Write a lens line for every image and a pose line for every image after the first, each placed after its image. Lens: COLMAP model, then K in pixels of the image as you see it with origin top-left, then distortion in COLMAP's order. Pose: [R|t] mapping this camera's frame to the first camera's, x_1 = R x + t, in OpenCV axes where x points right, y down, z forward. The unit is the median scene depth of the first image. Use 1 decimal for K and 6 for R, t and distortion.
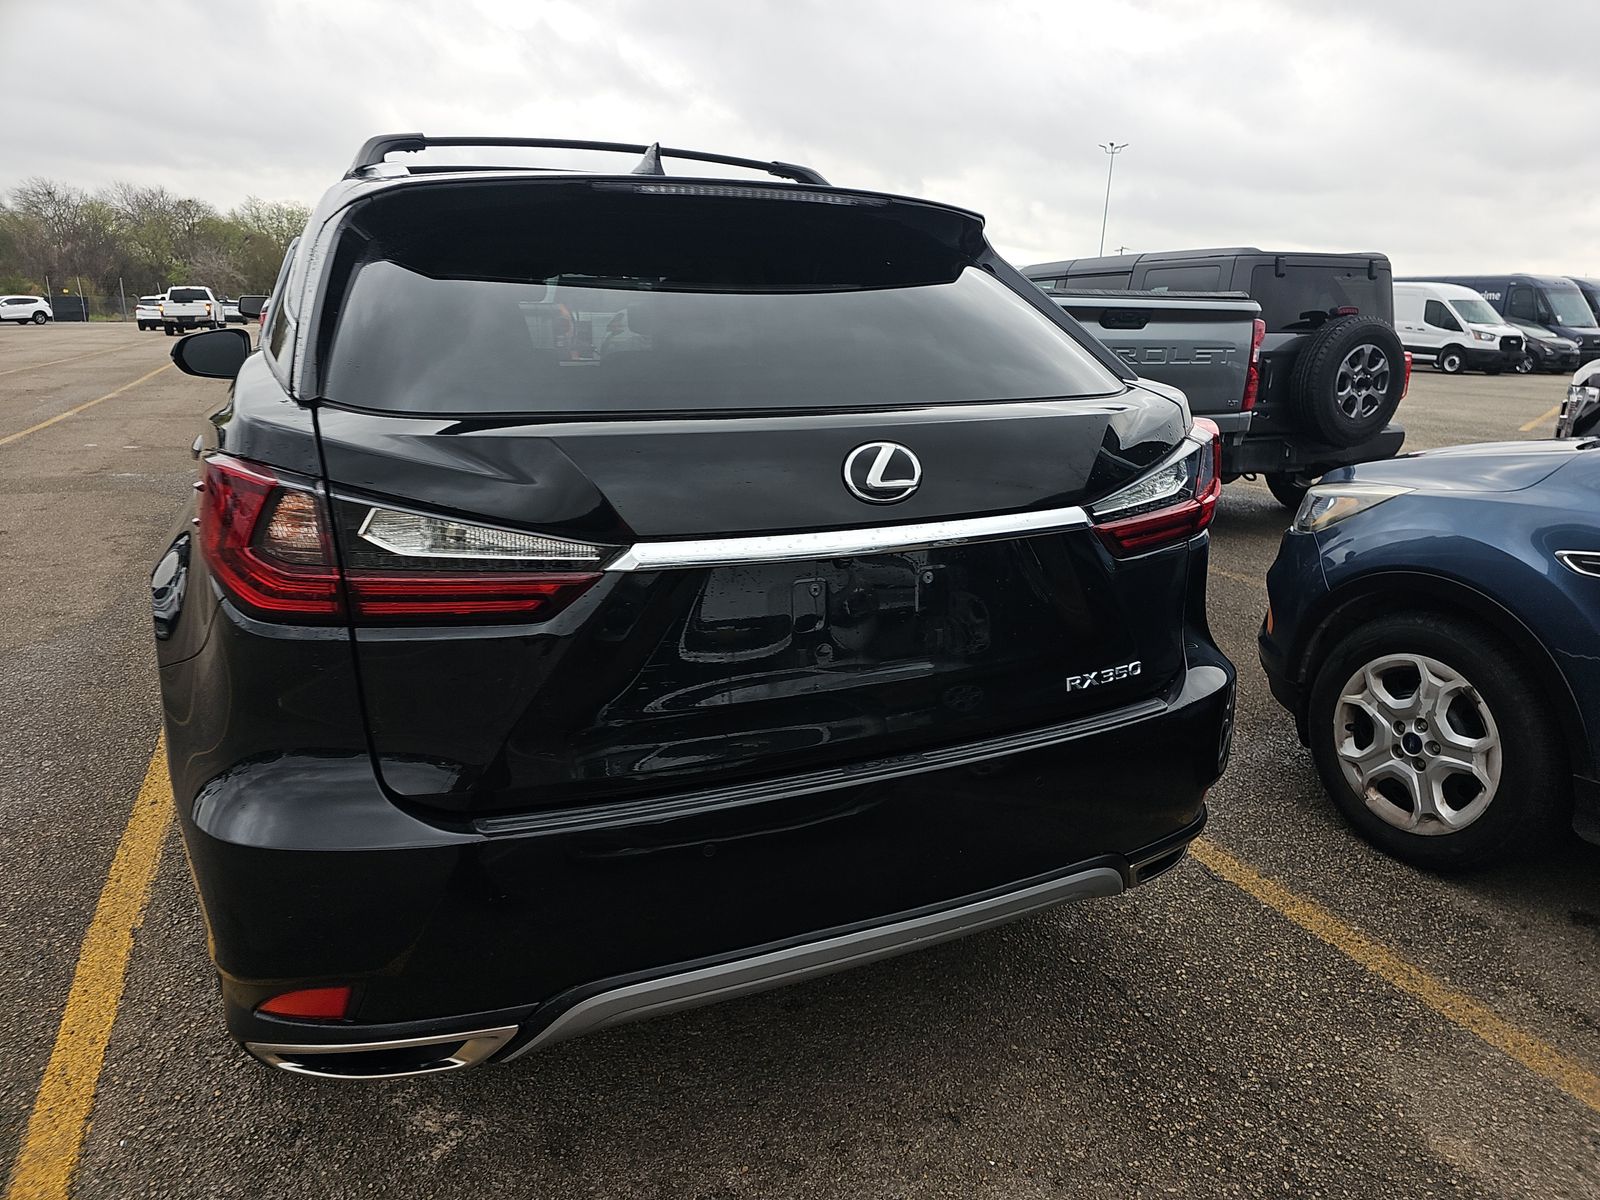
lens RADIAL K [[1055.8, 0, 802.3], [0, 1055.8, 611.1], [0, 0, 1]] dist [0.048006, -0.056400]
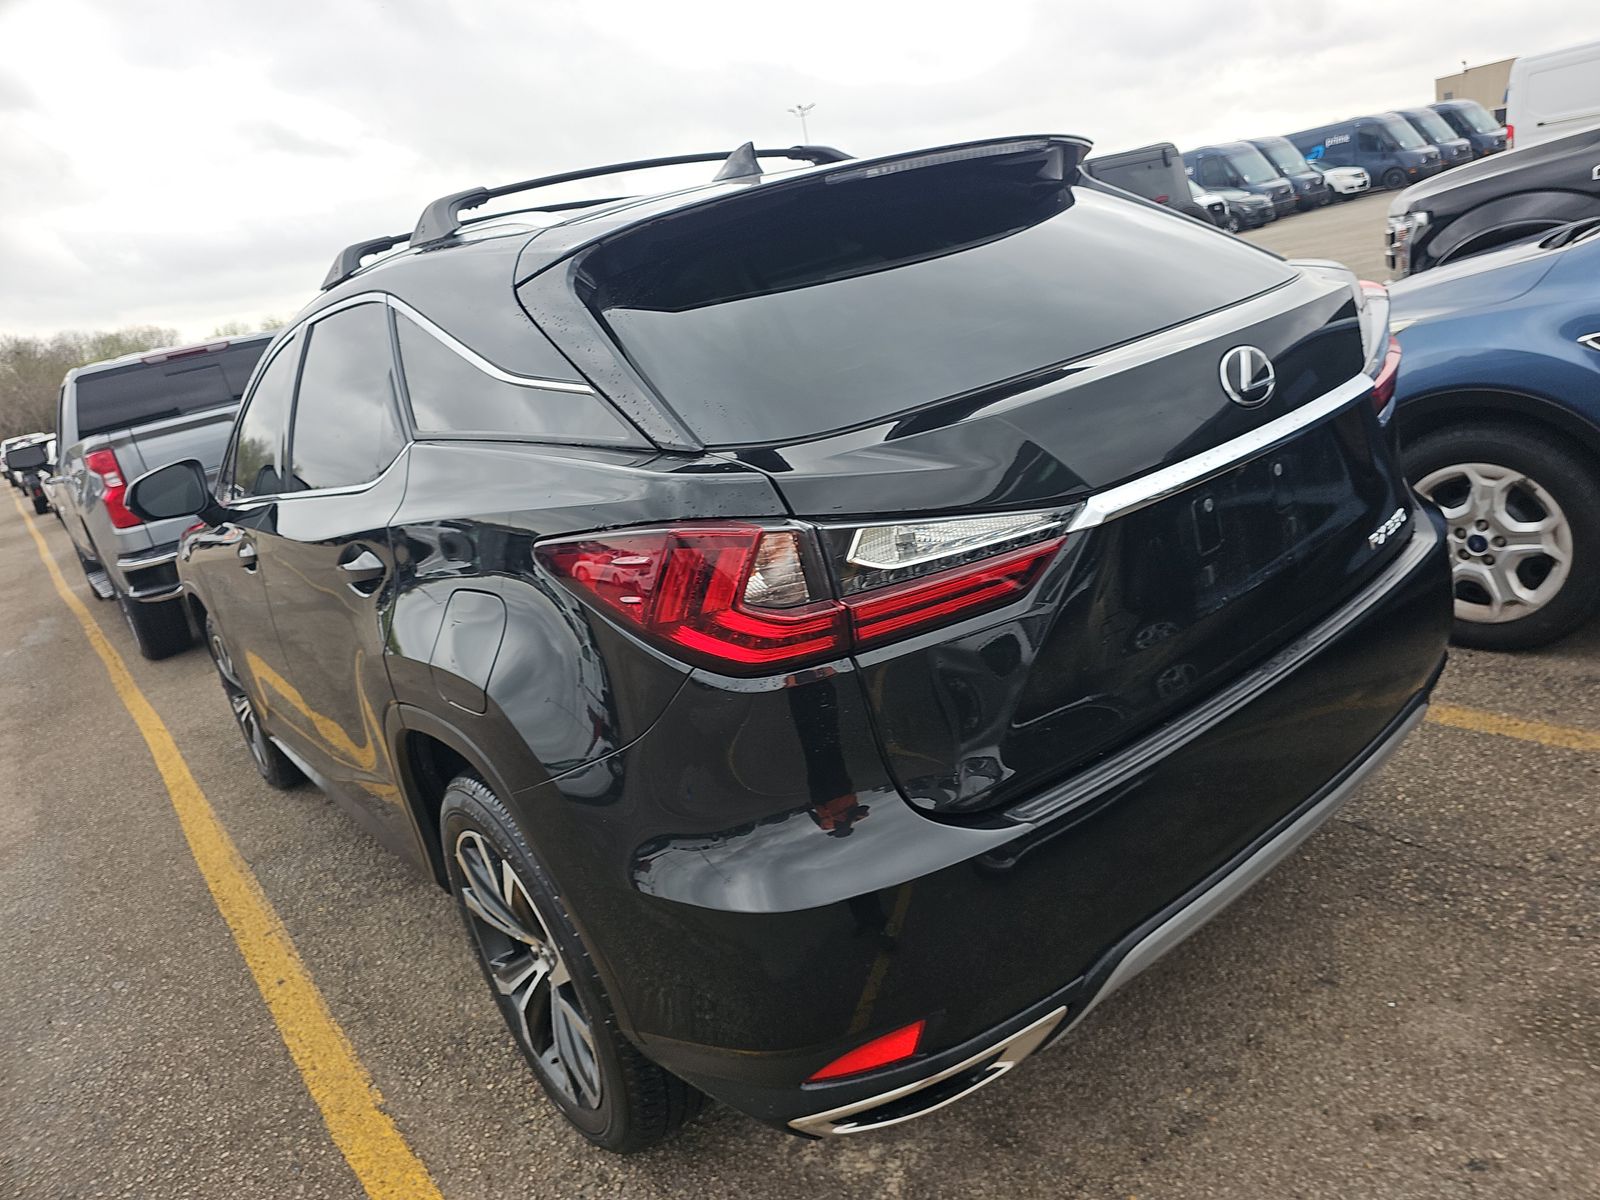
lens RADIAL K [[1074.5, 0, 800.0], [0, 1074.5, 600.0], [0, 0, 1]] dist [0.006510, -0.010102]
pose [[0.947755, -0.273544, 0.164117, -0.332691], [0.274858, 0.961366, 0.015100, -0.033598], [-0.161907, 0.030798, 0.986325, 0.023688]]
